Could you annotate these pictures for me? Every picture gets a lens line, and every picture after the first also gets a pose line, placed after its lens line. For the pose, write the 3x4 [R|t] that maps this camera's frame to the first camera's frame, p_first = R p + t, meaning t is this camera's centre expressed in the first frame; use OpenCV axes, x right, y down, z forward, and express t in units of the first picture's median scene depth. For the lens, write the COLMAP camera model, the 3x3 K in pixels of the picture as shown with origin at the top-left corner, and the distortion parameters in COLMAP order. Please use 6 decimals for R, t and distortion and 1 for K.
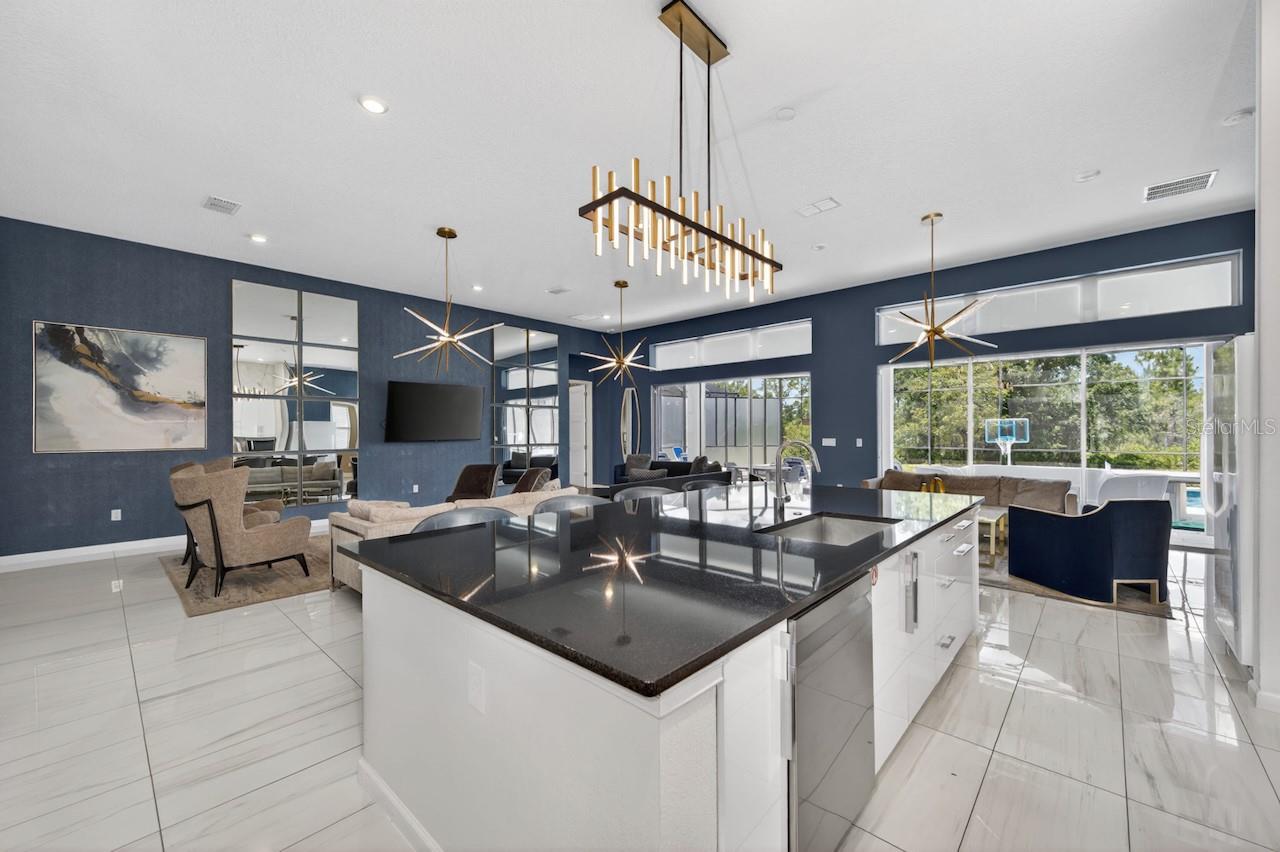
lens RADIAL K [[507.3, 0, 633.3], [0, 507.3, 432.2], [0, 0, 1]] dist [-0.002220, 0.000377]
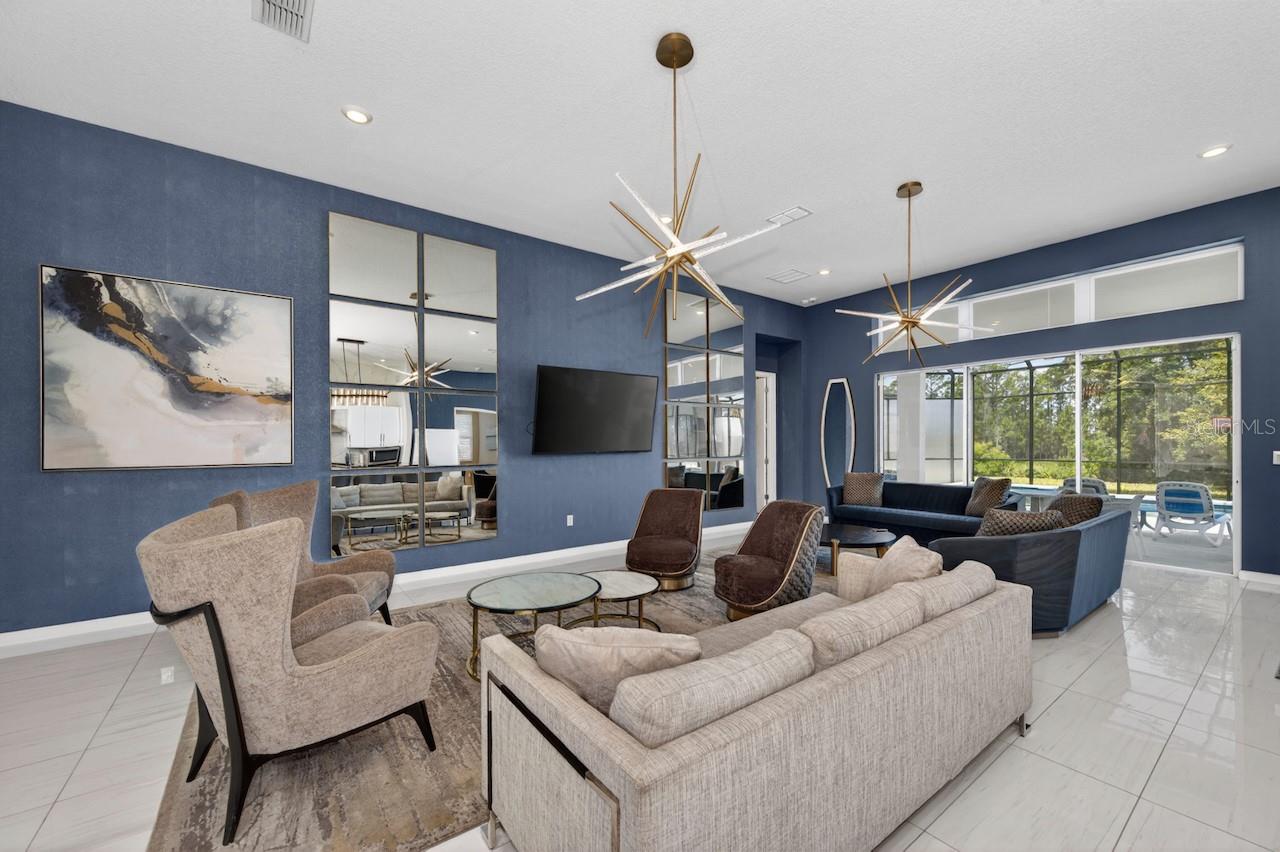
lens RADIAL K [[507.3, 0, 639.5], [0, 507.3, 445.1], [0, 0, 1]] dist [-0.002220, 0.000377]
pose [[0.983499, 0.000511, -0.180911, -0.290833], [0.000235, 0.999992, 0.004101, 0.004797], [0.180911, -0.004076, 0.983491, 0.452397]]
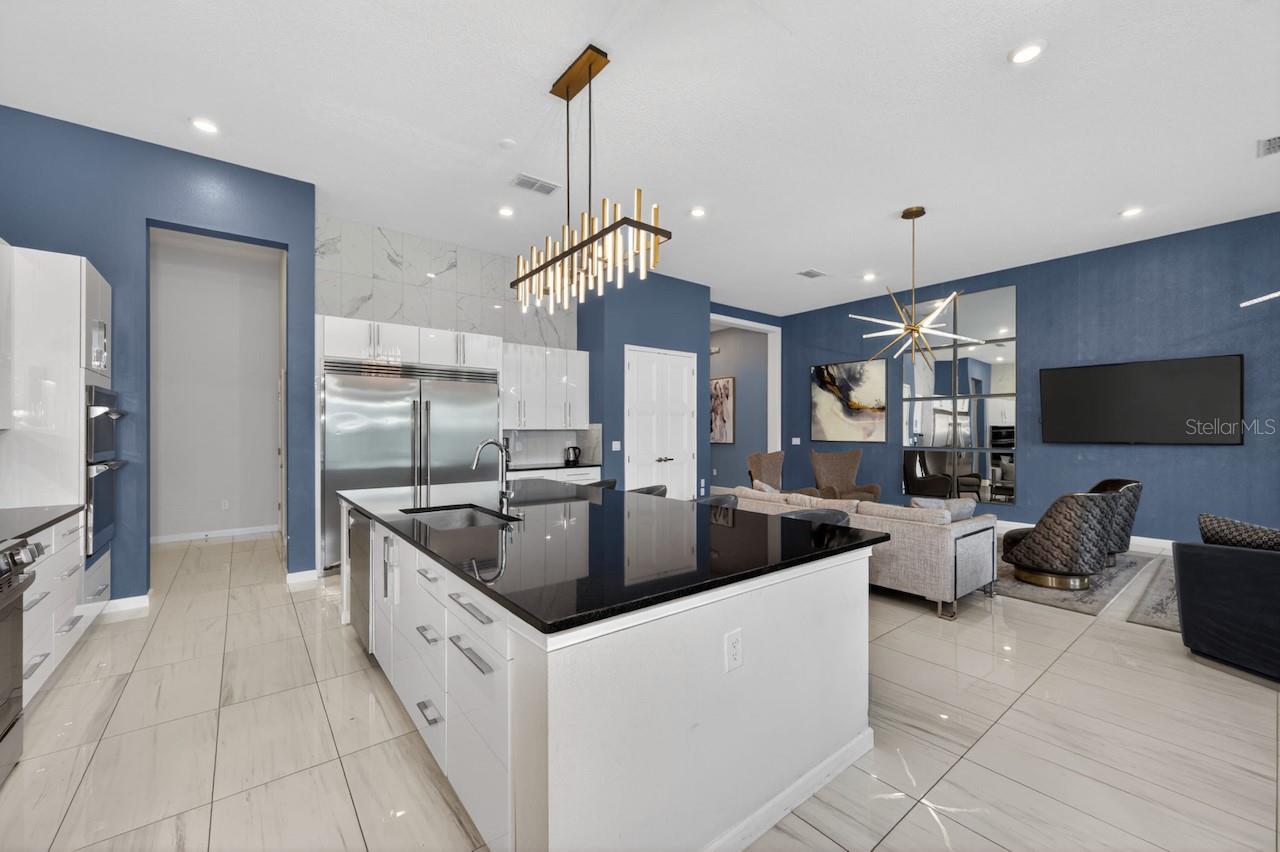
lens RADIAL K [[507.3, 0, 647.5], [0, 507.3, 428.7], [0, 0, 1]] dist [-0.002220, 0.000377]
pose [[-0.151537, -0.001290, -0.988451, 0.571139], [-0.005461, 0.999985, -0.000468, 0.001029], [0.988436, 0.005327, -0.151542, 0.626668]]
